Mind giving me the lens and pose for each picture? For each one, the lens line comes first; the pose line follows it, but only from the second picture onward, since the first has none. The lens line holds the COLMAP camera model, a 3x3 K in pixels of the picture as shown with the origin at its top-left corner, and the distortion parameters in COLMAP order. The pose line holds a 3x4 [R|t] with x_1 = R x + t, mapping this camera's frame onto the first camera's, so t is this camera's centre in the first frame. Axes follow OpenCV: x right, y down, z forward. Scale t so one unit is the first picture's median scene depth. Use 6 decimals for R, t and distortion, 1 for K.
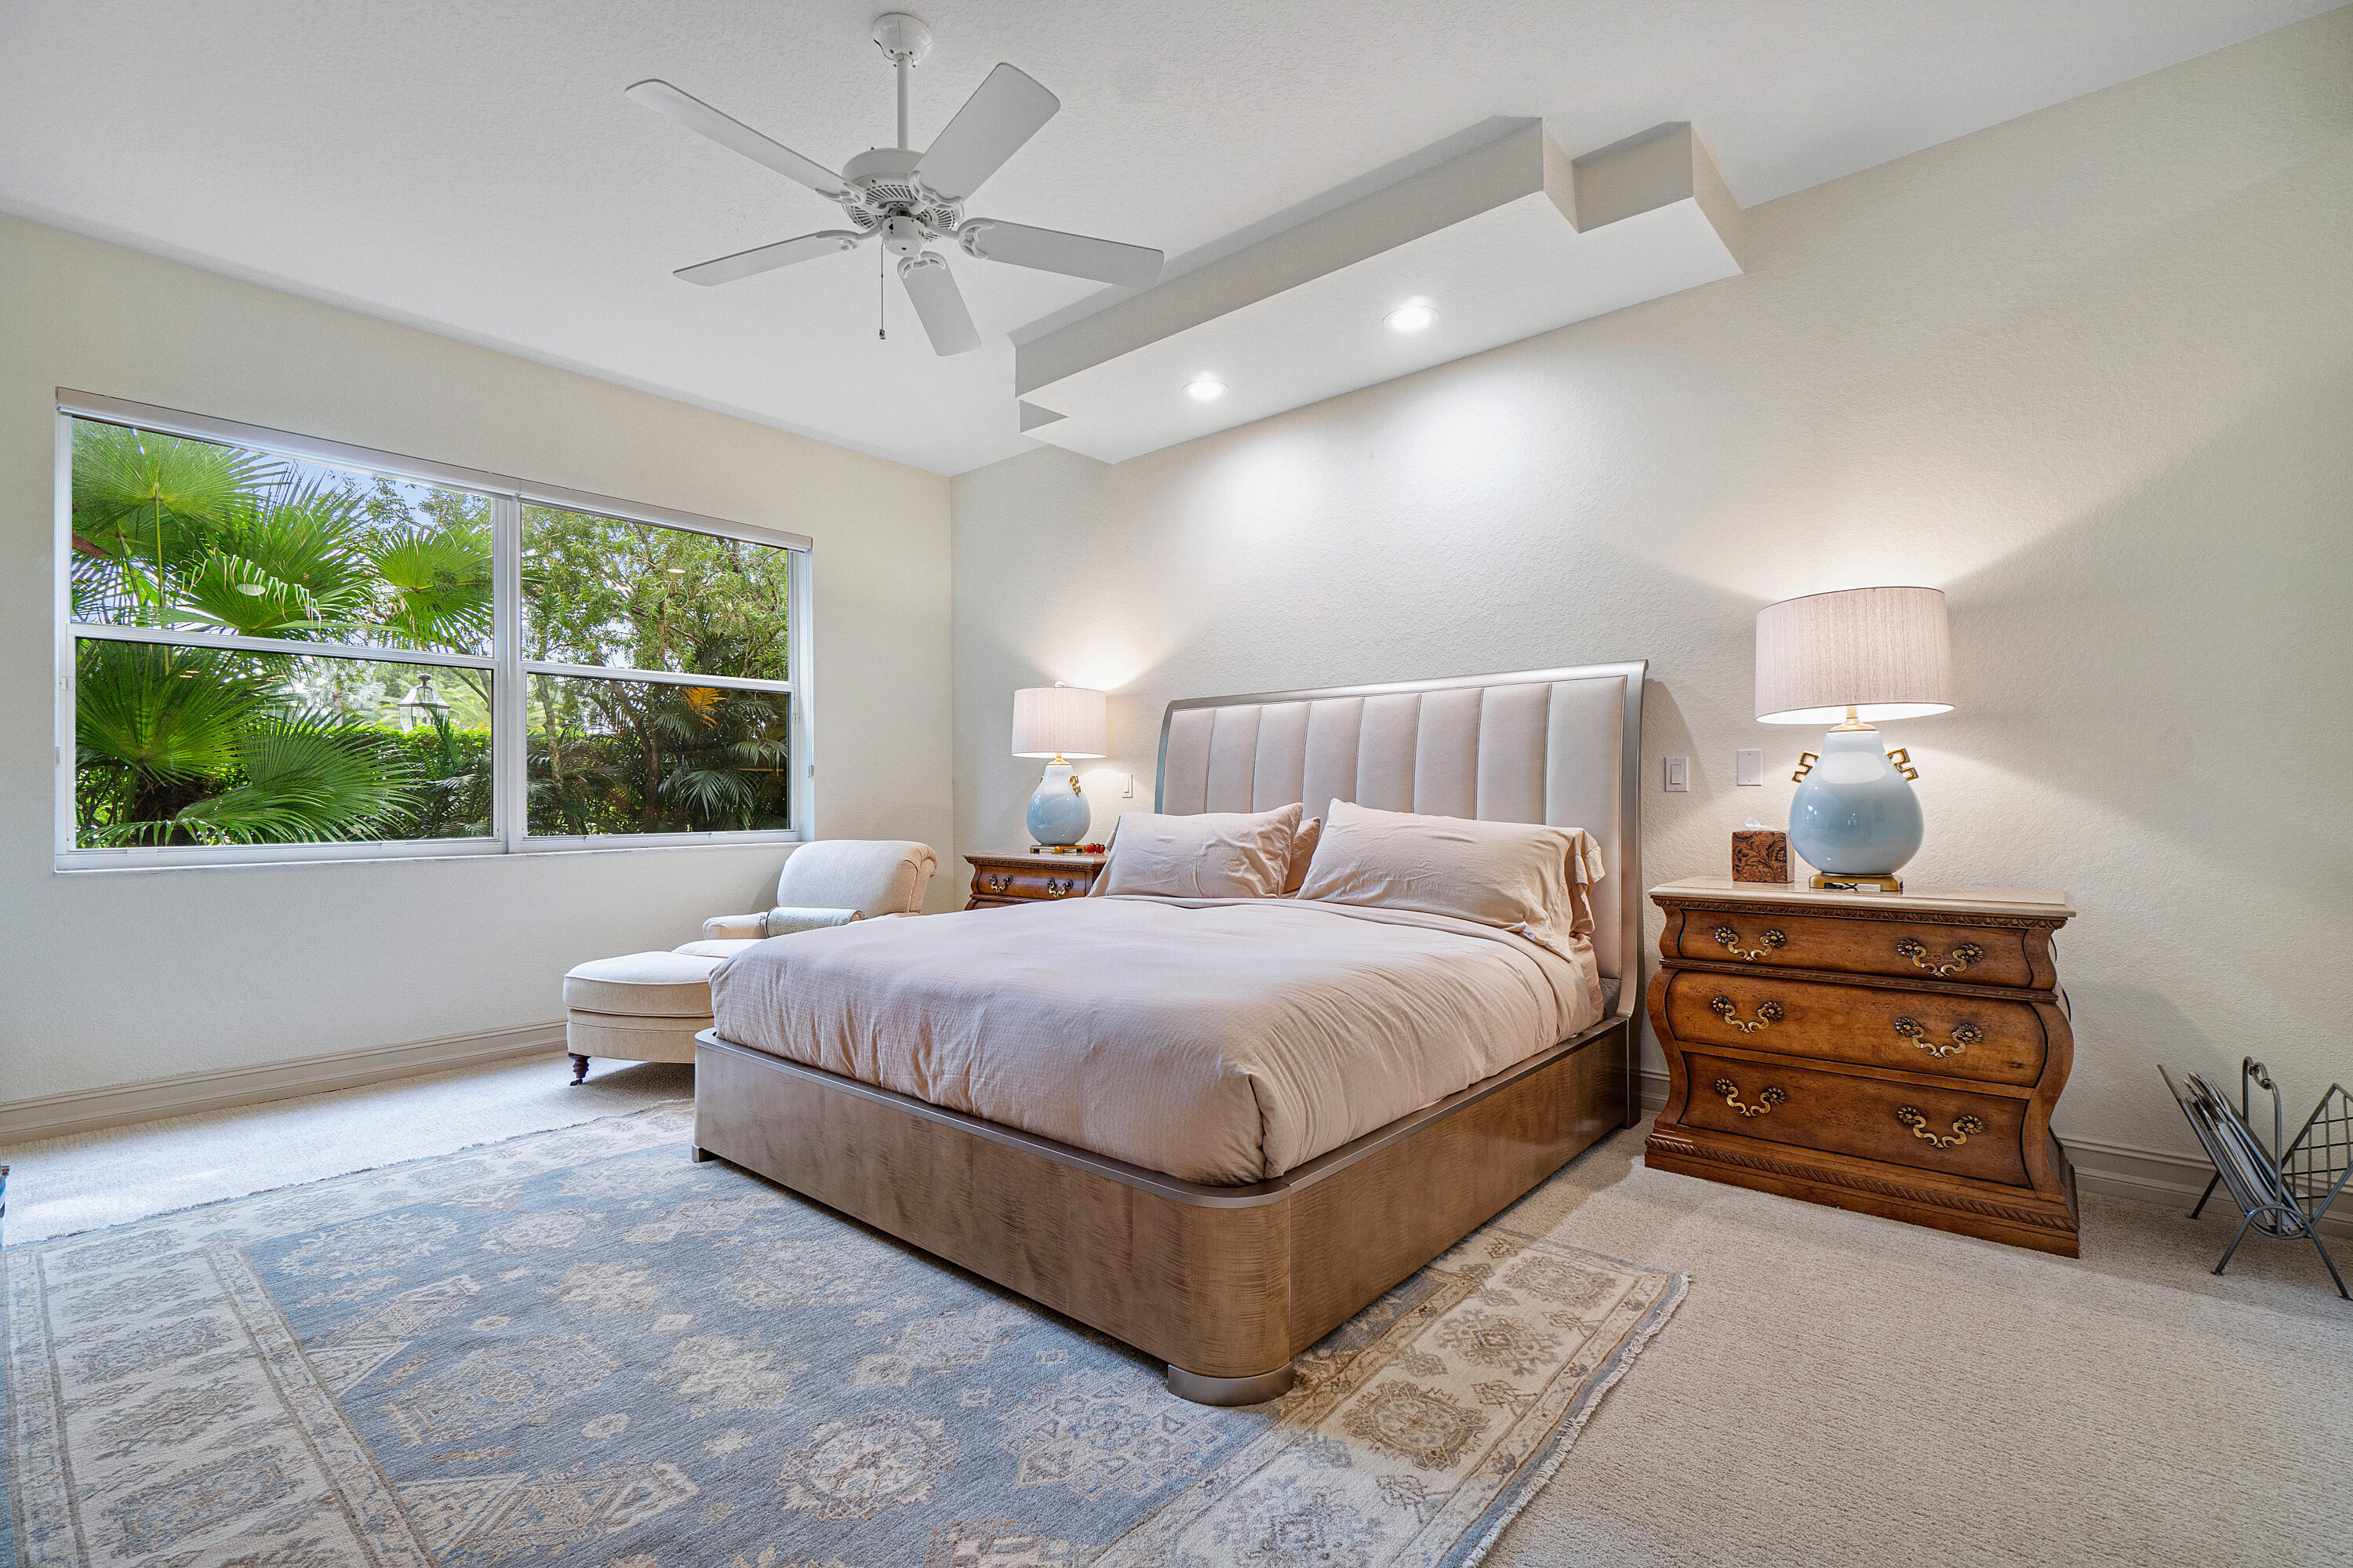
lens RADIAL K [[1021.1, 0, 1133.6], [0, 1021.1, 787.4], [0, 0, 1]] dist [-0.009365, 0.002970]
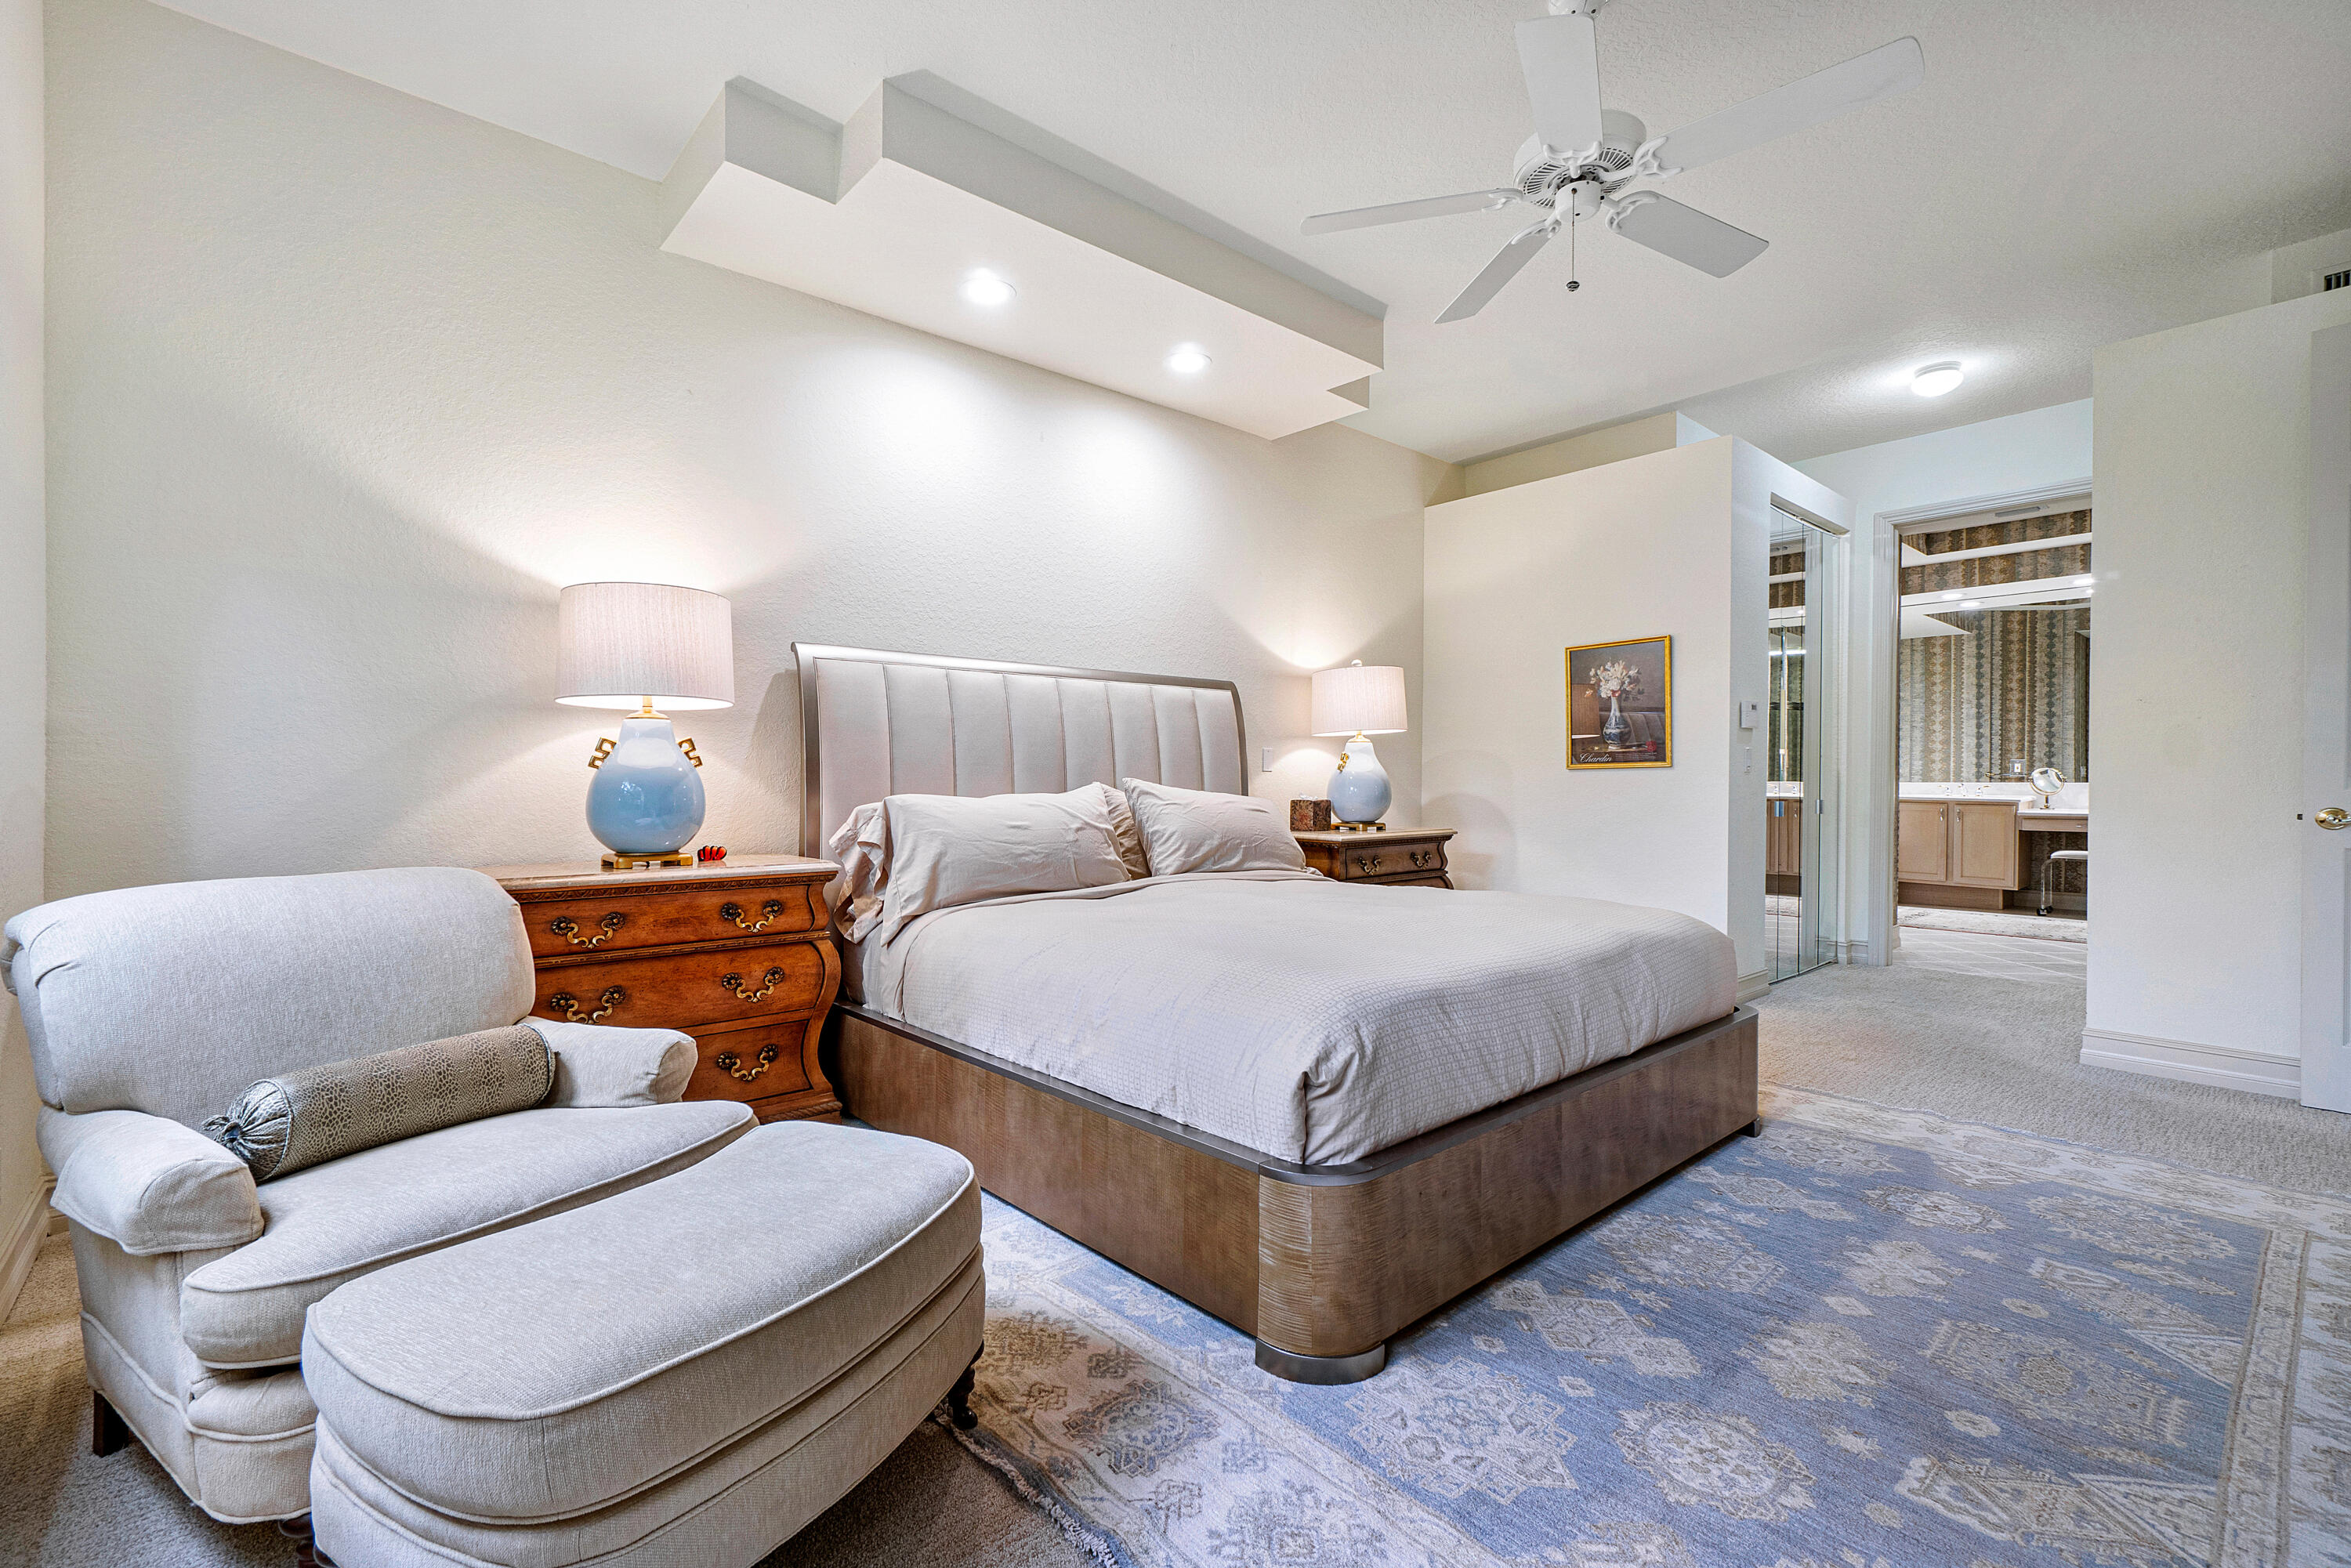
lens RADIAL K [[1020.2, 0, 1110.6], [0, 1020.2, 801.7], [0, 0, 1]] dist [-0.009365, 0.002970]
pose [[0.161351, -0.017058, 0.986750, -1.127829], [-0.010549, 0.999764, 0.019008, 0.020826], [-0.986841, -0.013476, 0.161133, 1.146098]]
